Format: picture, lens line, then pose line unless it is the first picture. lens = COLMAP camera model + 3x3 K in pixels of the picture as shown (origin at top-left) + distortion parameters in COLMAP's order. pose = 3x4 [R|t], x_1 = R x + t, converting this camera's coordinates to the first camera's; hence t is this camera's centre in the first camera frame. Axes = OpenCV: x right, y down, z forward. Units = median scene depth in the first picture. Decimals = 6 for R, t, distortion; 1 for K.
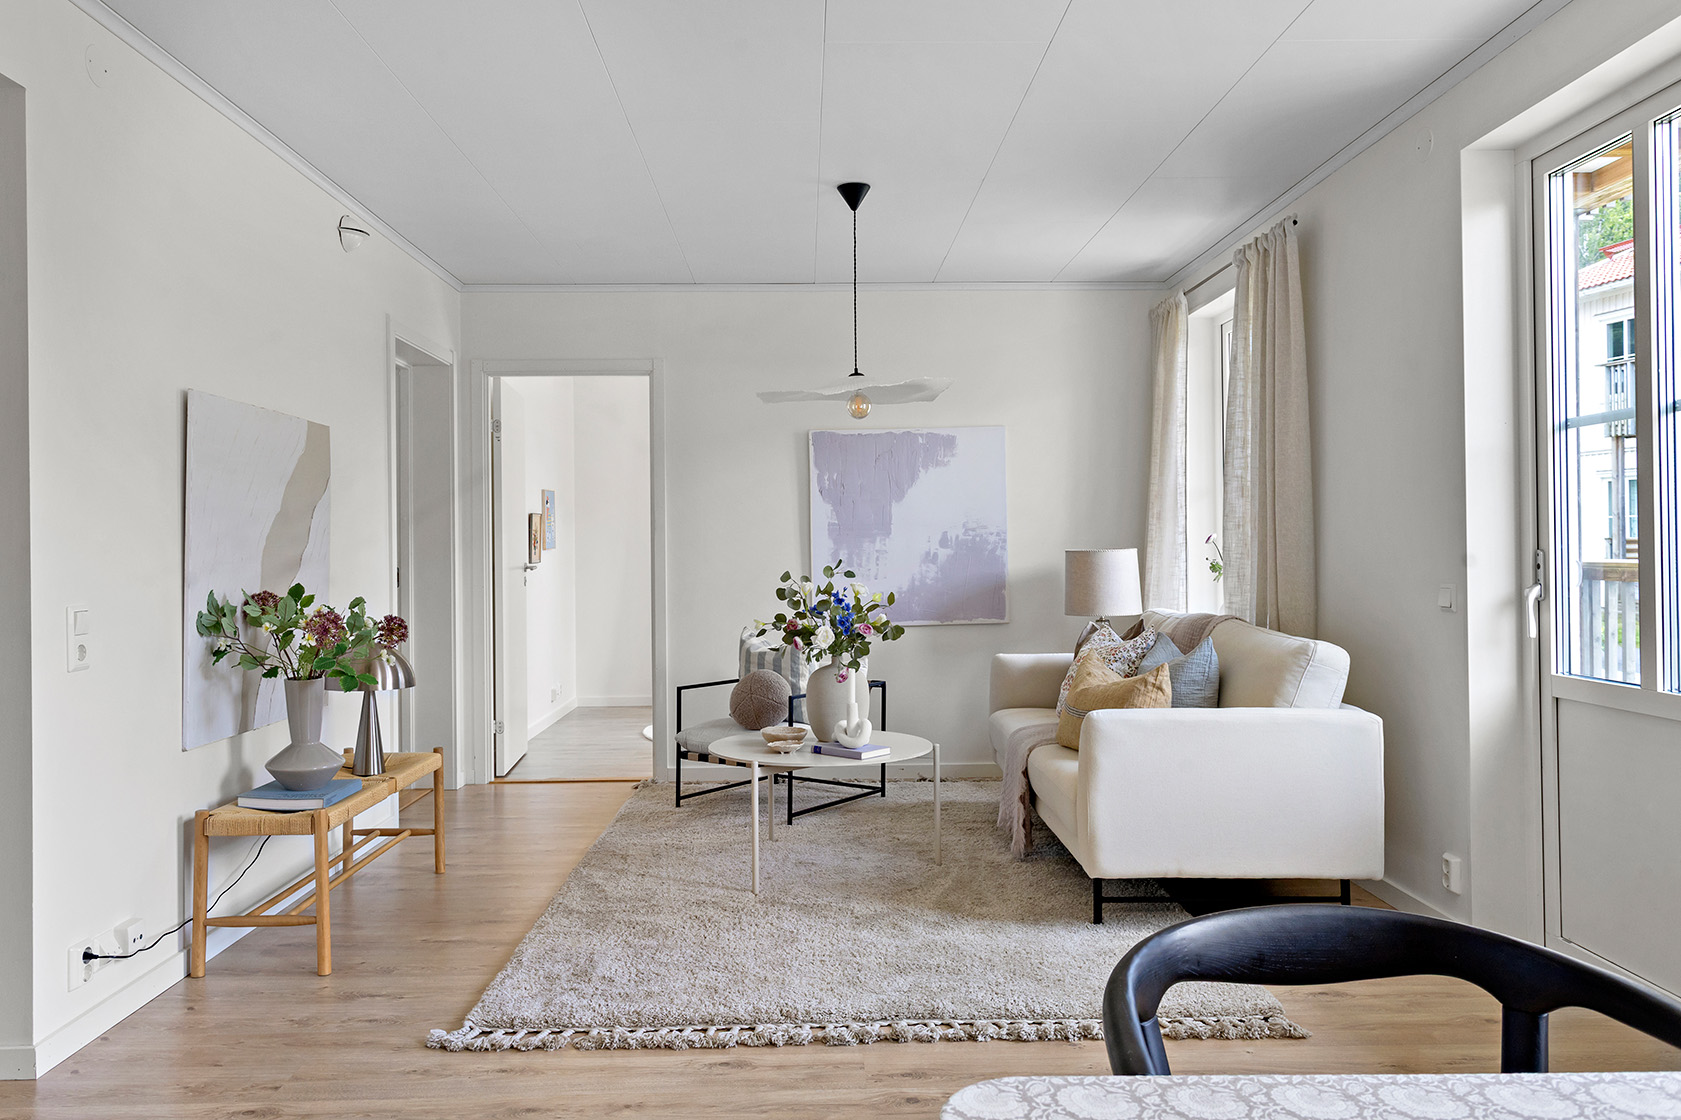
lens RADIAL K [[1211.9, 0, 826.4], [0, 1211.9, 544.7], [0, 0, 1]] dist [-0.002268, 0.004952]
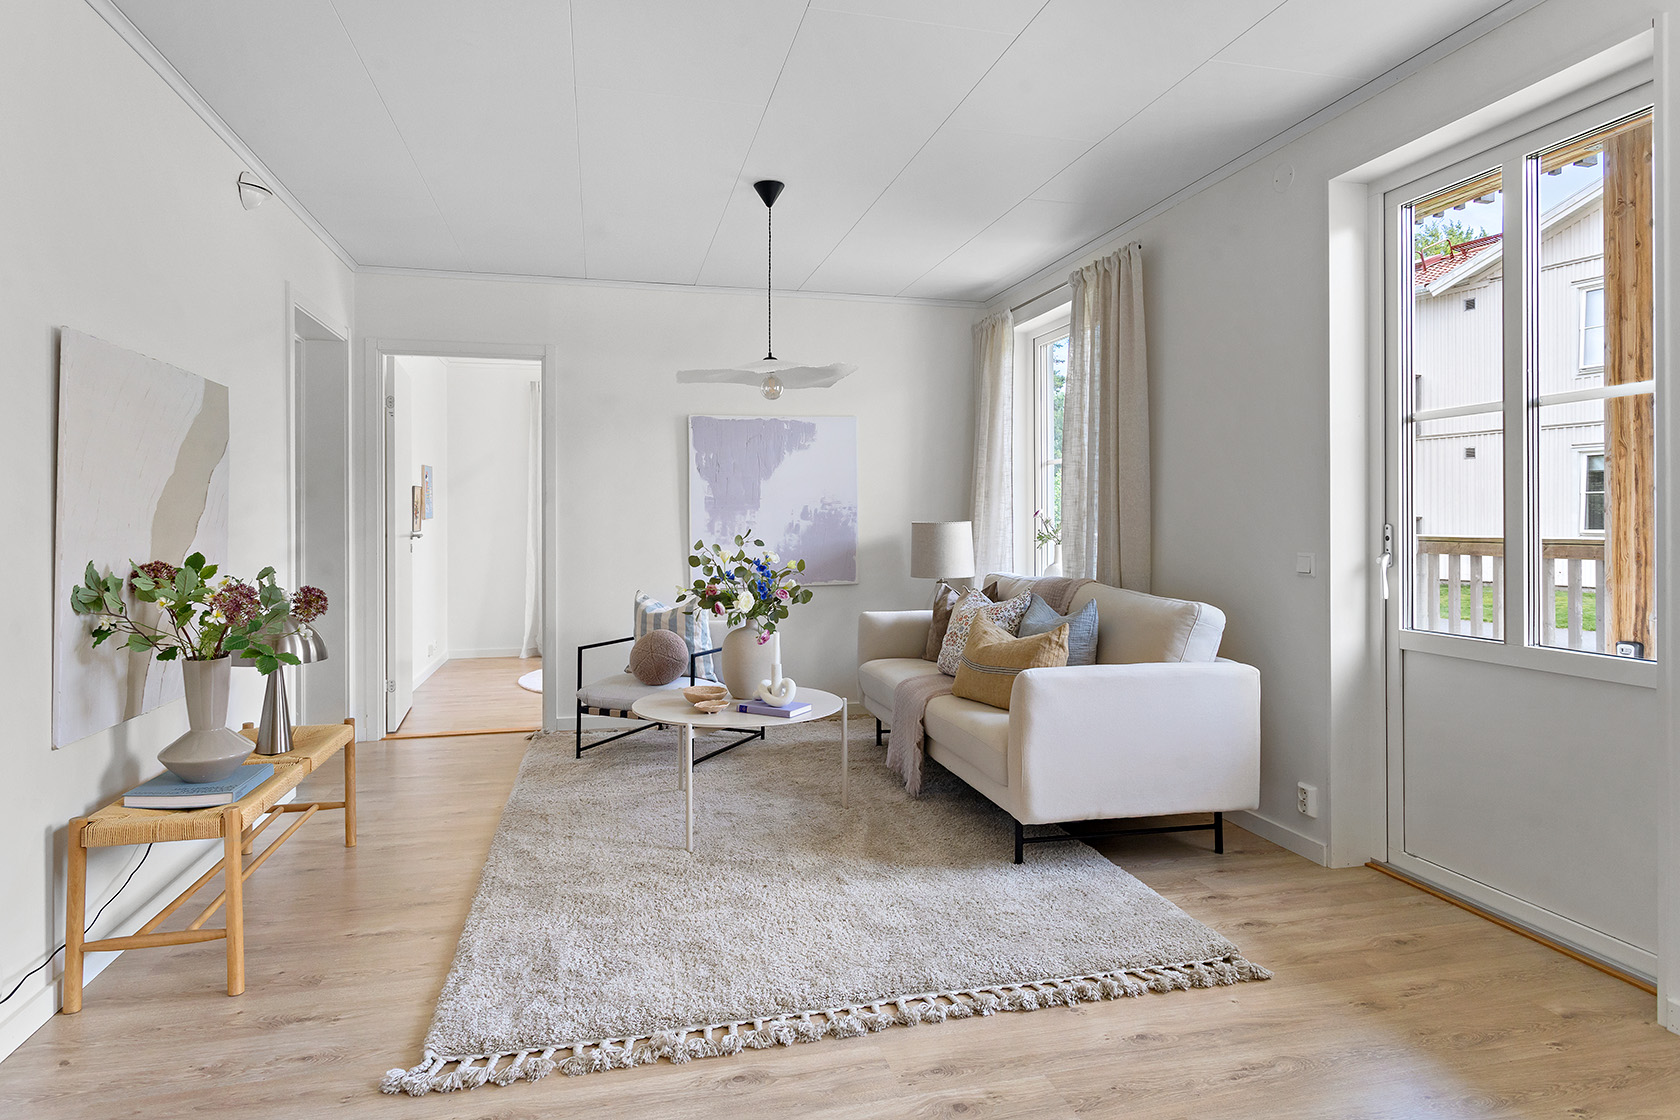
lens RADIAL K [[918.1, 0, 825.3], [0, 918.1, 523.1], [0, 0, 1]] dist [-0.003297, 0.000821]
pose [[0.975731, 0.006821, 0.218867, -0.121271], [-0.007887, 0.999961, 0.003999, 0.003303], [-0.218831, -0.005628, 0.975747, 0.214634]]
